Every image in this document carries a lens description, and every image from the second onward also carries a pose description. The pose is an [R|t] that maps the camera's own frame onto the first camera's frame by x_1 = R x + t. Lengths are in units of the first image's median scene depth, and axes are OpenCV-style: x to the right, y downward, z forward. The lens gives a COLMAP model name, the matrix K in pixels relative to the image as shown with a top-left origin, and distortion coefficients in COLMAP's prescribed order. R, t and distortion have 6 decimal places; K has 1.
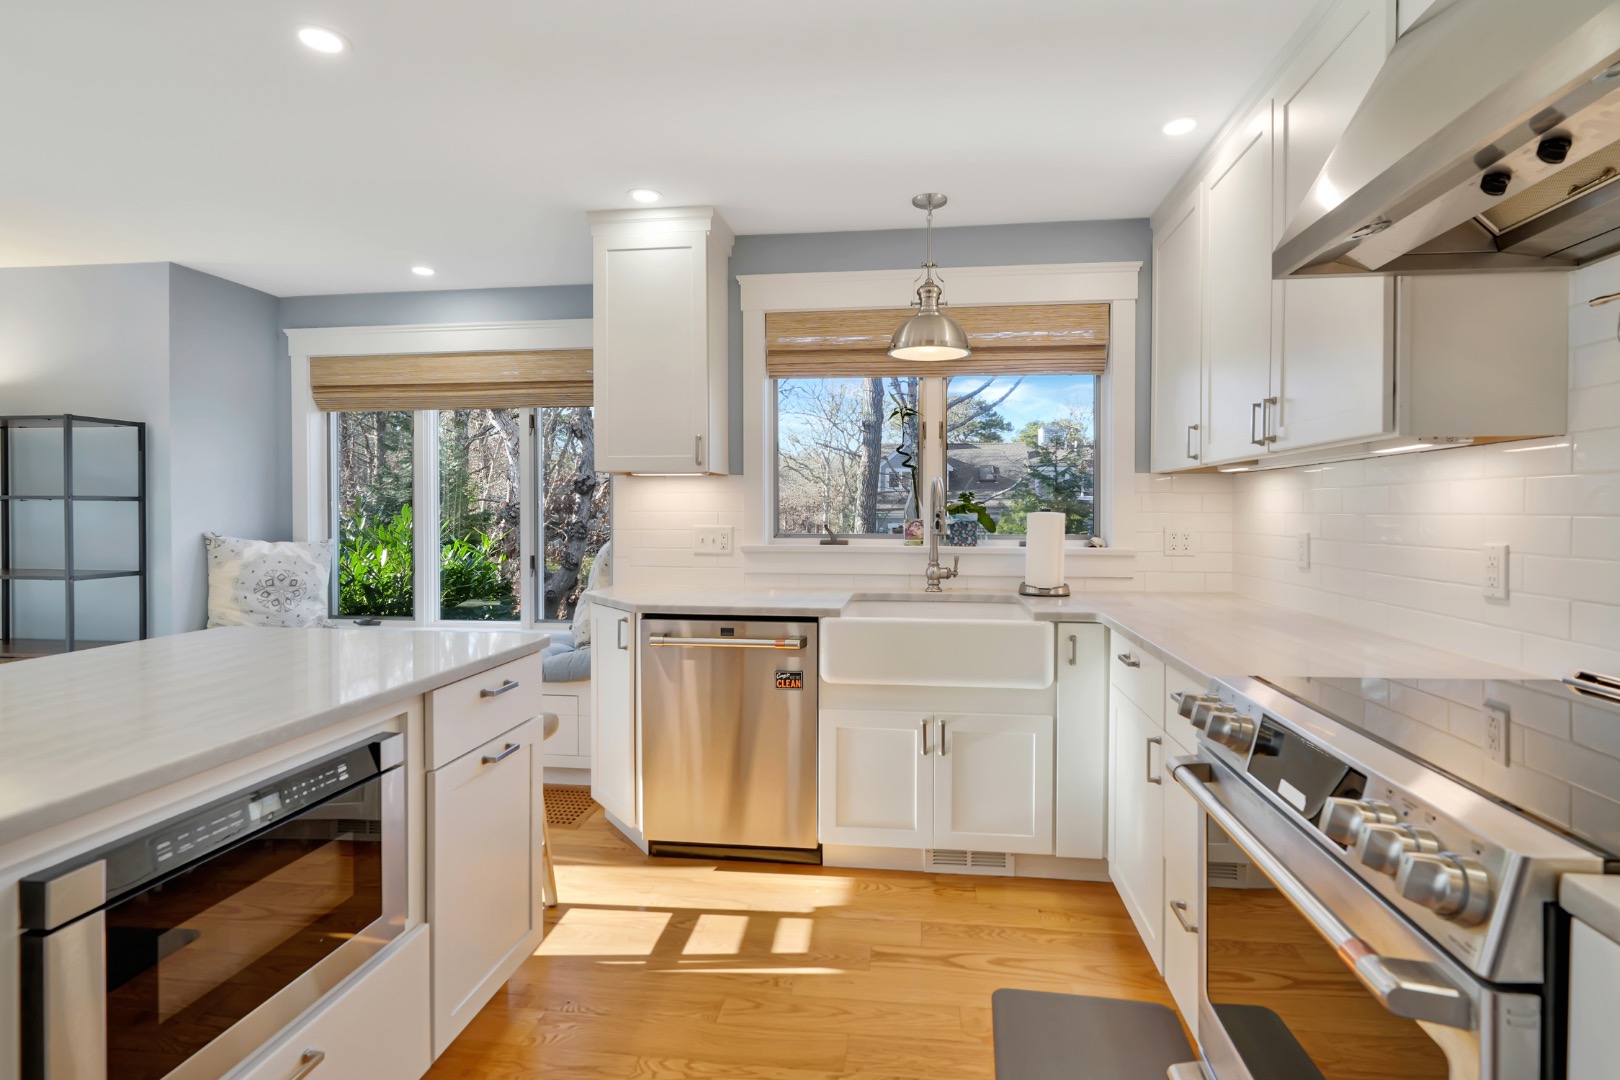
lens RADIAL K [[775.8, 0, 816.5], [0, 775.8, 517.8], [0, 0, 1]] dist [-0.002453, -0.000209]
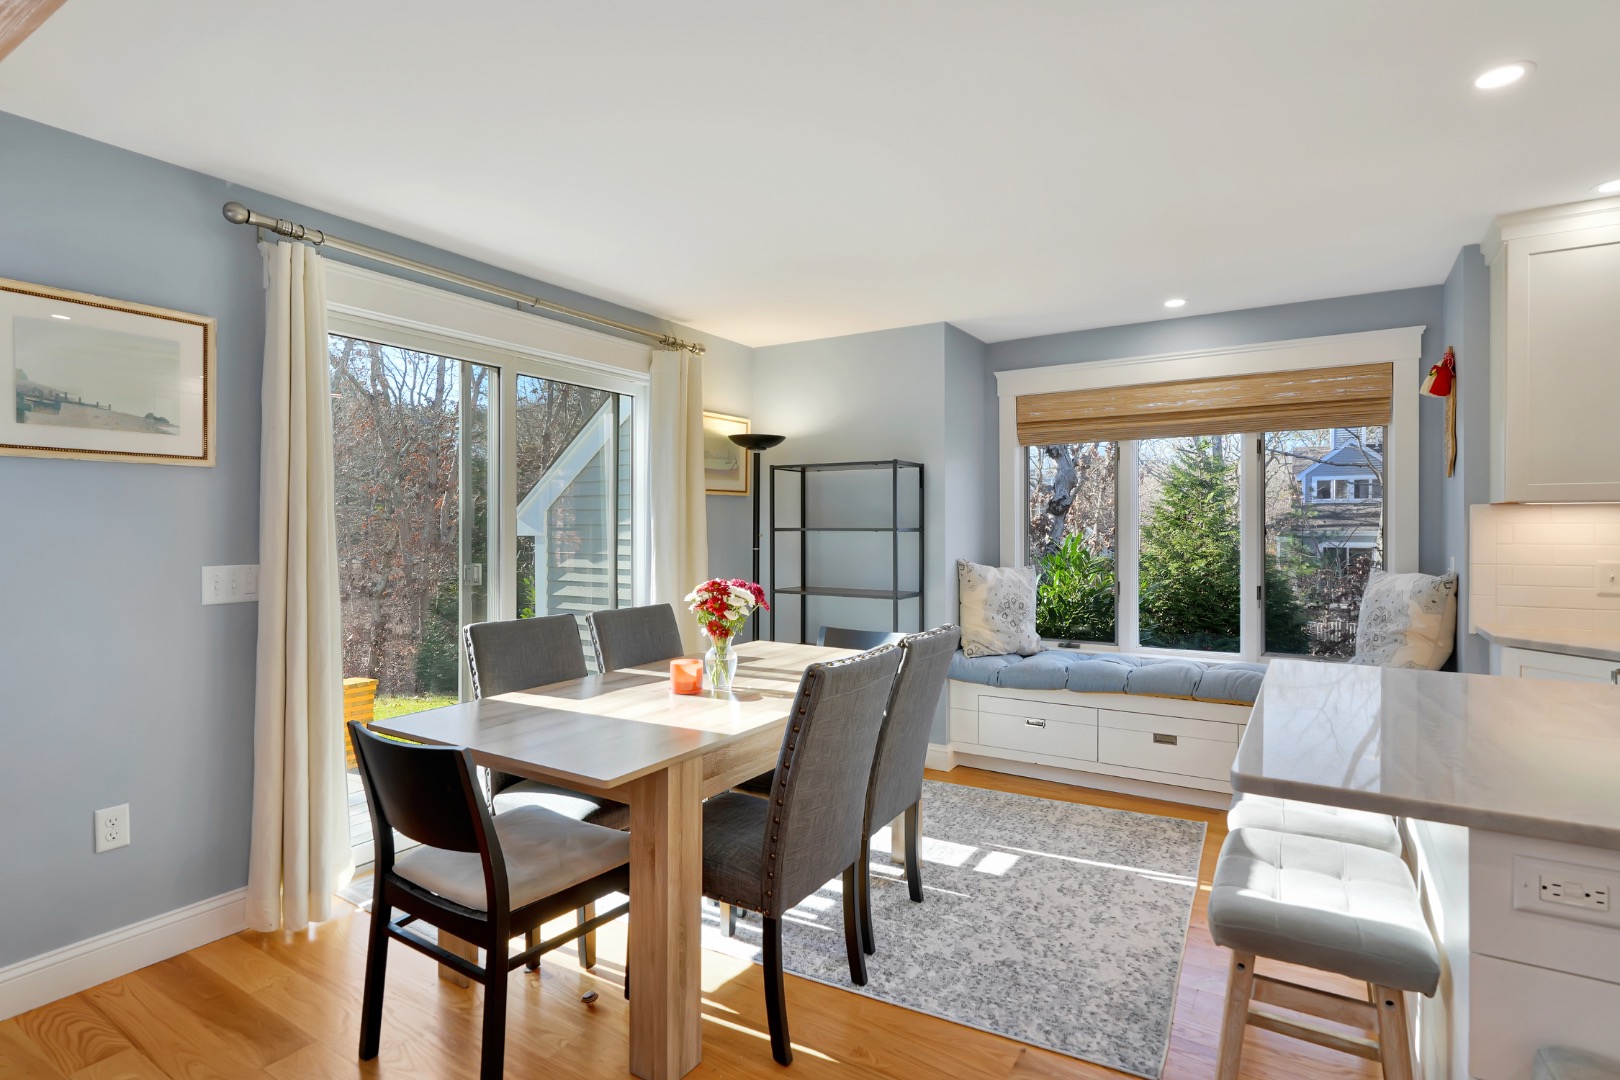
lens RADIAL K [[800.7, 0, 811.6], [0, 800.7, 527.8], [0, 0, 1]] dist [0.001343, -0.000029]
pose [[0.904834, -0.002875, -0.425755, -0.509889], [-0.000778, 0.999964, -0.008408, -0.016749], [0.425764, 0.007939, 0.904800, -0.151297]]
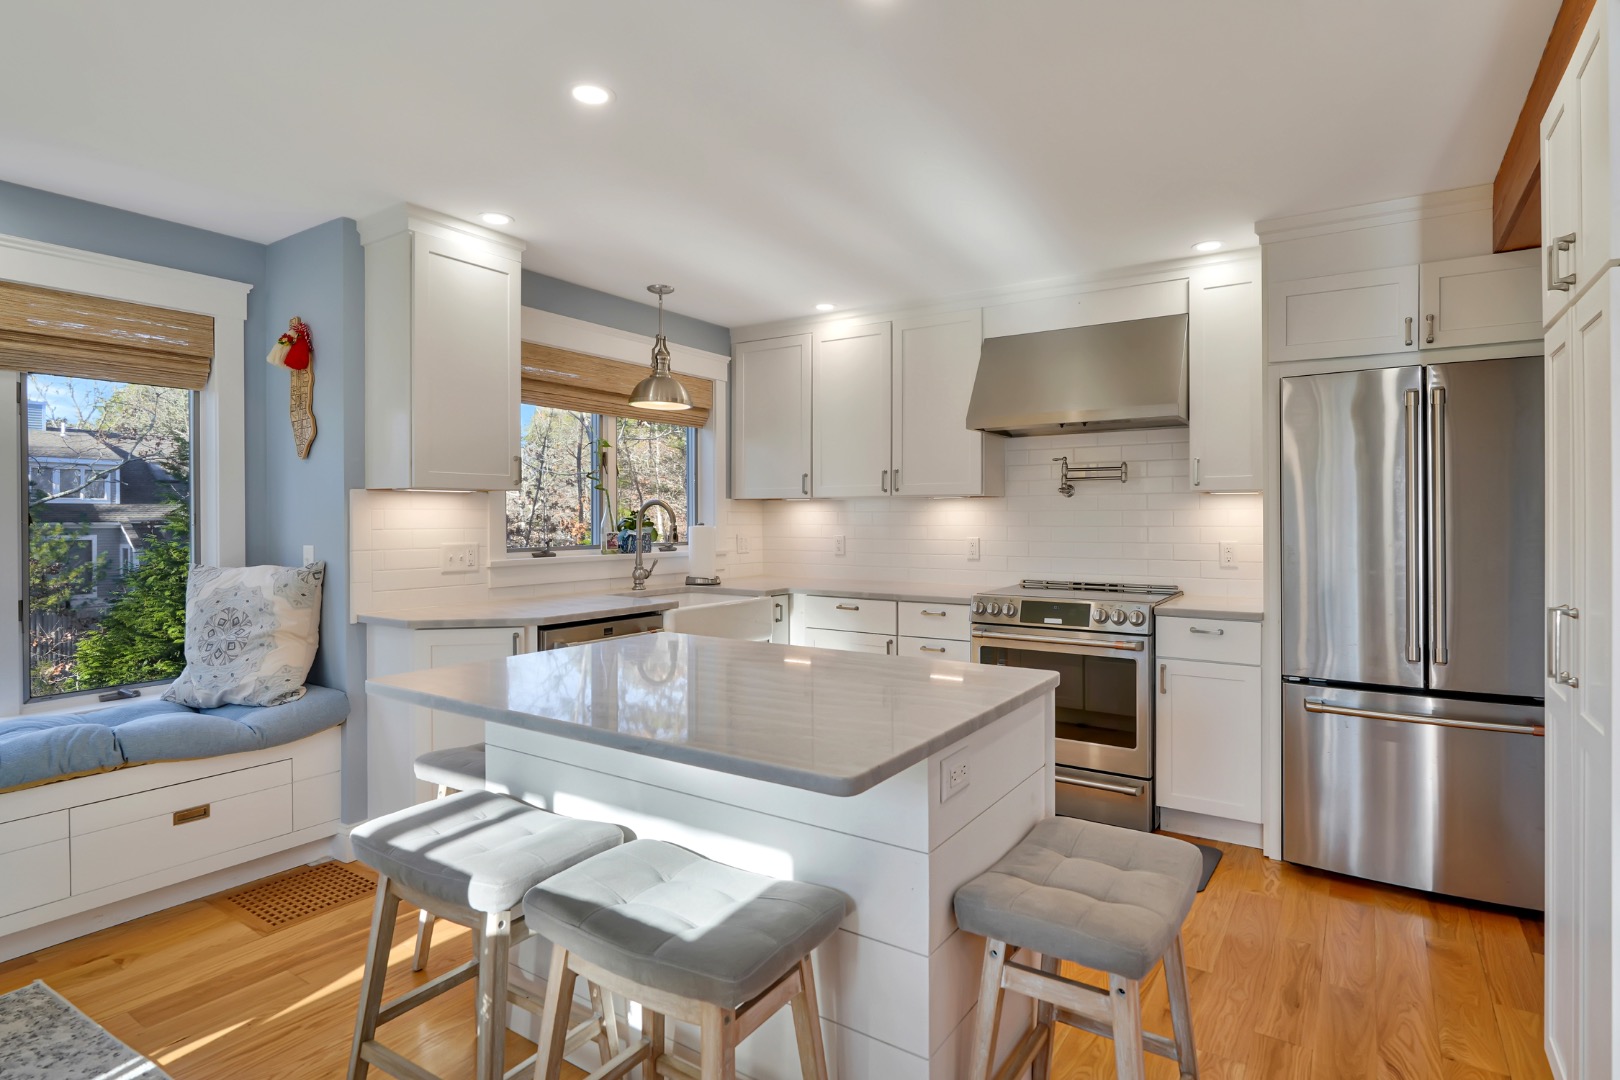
lens RADIAL K [[829.0, 0, 815.9], [0, 829.0, 521.7], [0, 0, 1]] dist [0.000345, 0.000586]
pose [[0.443028, -0.007824, 0.896474, -0.788713], [0.010676, 0.999937, 0.003451, -0.014007], [-0.896444, 0.008042, 0.443083, 0.117154]]
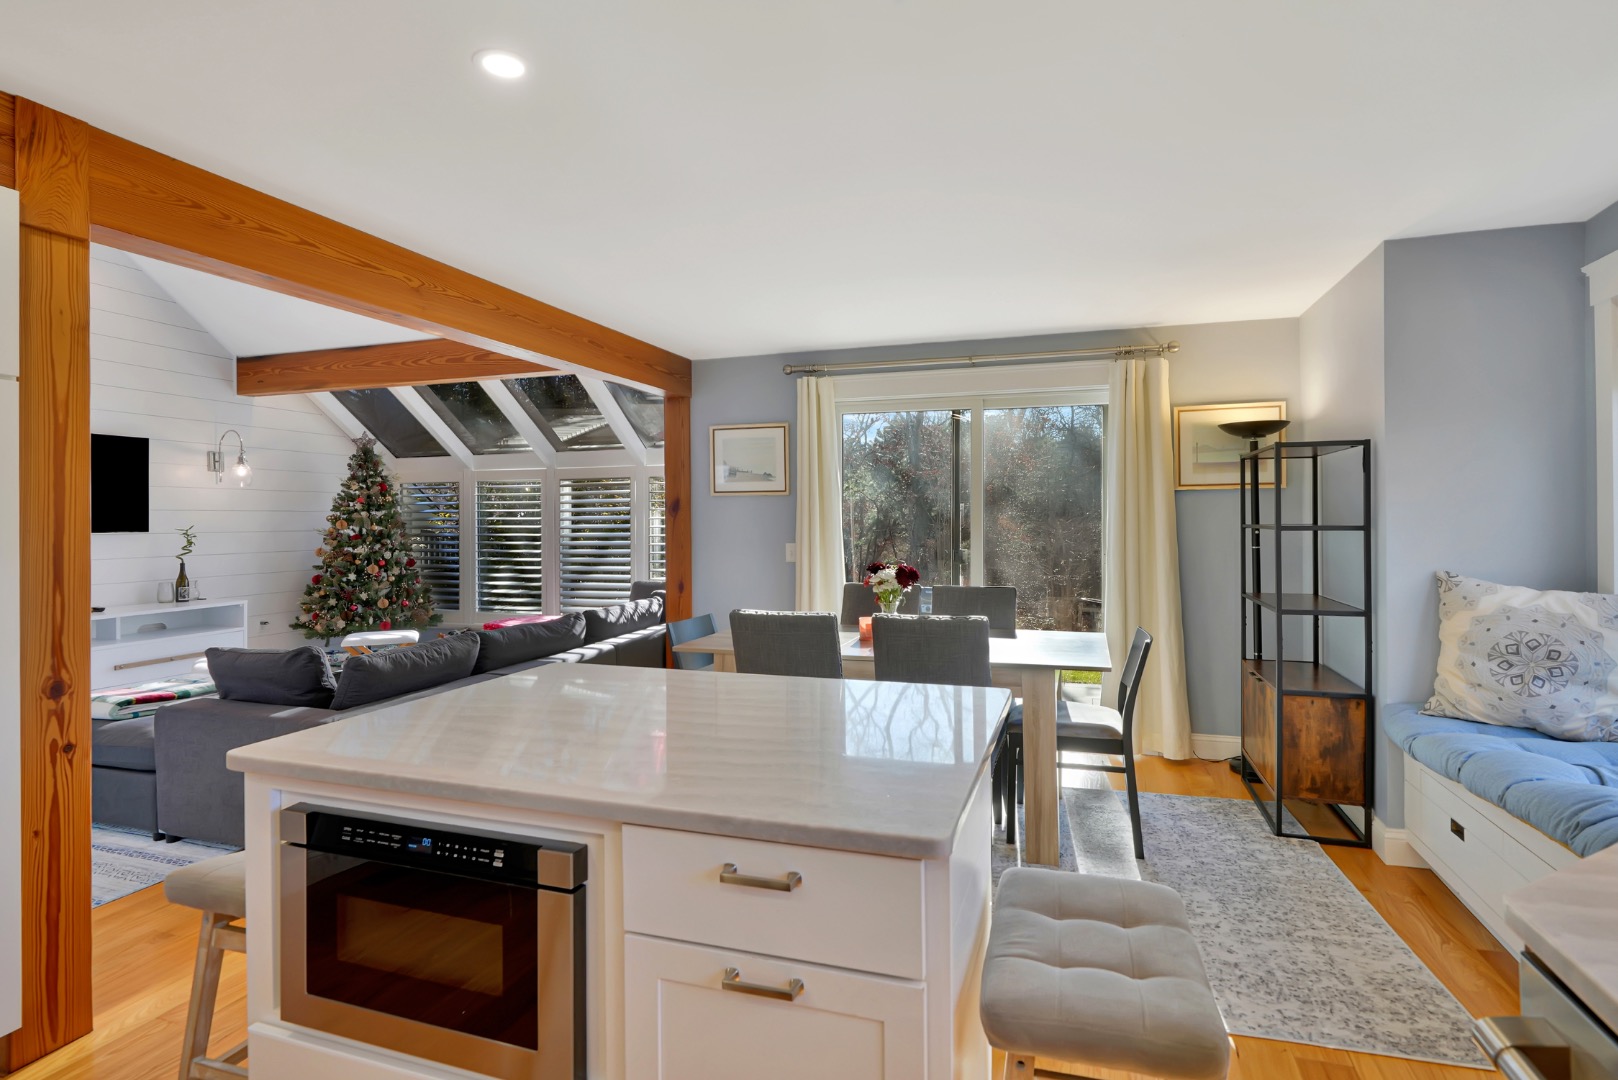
lens RADIAL K [[795.7, 0, 833.0], [0, 795.7, 514.6], [0, 0, 1]] dist [-0.005909, -0.000488]
pose [[-0.172977, -0.006979, -0.984901, 0.099183], [-0.003826, 0.999972, -0.006414, -0.031122], [0.984918, 0.002659, -0.172999, 0.567067]]
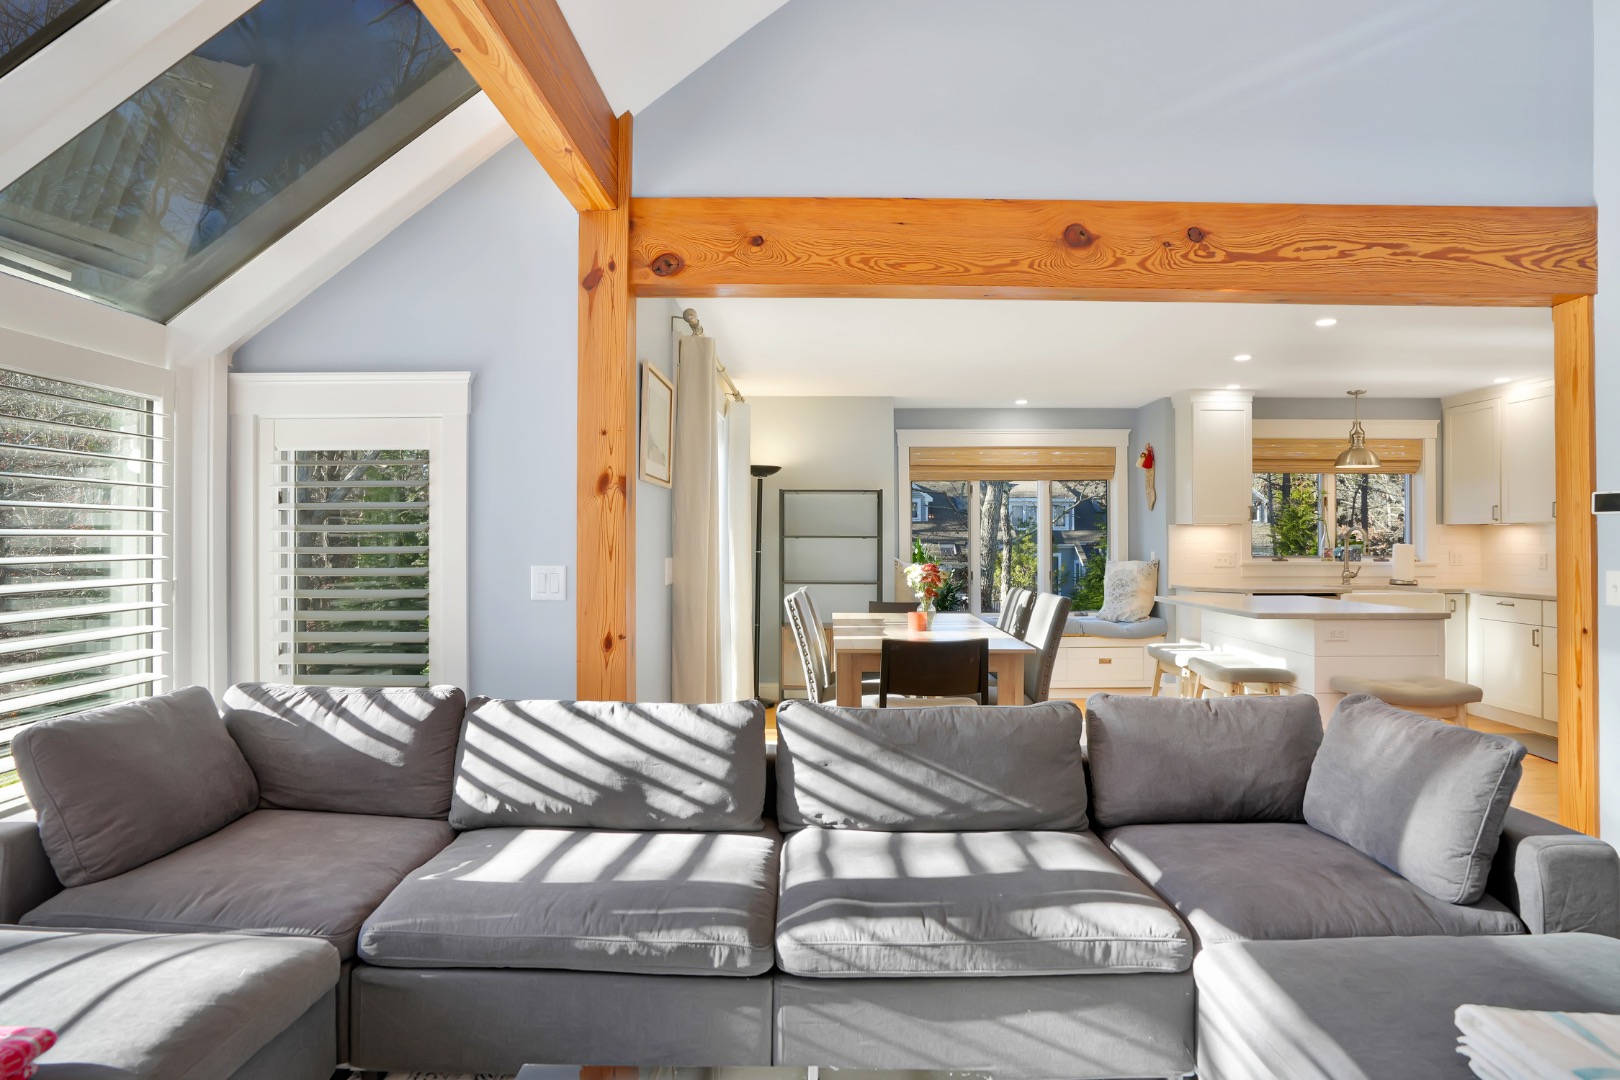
lens RADIAL K [[848.0, 0, 811.5], [0, 848.0, 530.0], [0, 0, 1]] dist [-0.065136, 0.033301]
pose [[0.993553, 0.000067, 0.113368, -1.211264], [0.002424, 0.999759, -0.021834, -0.000460], [-0.113342, 0.021969, 0.993313, -0.793428]]
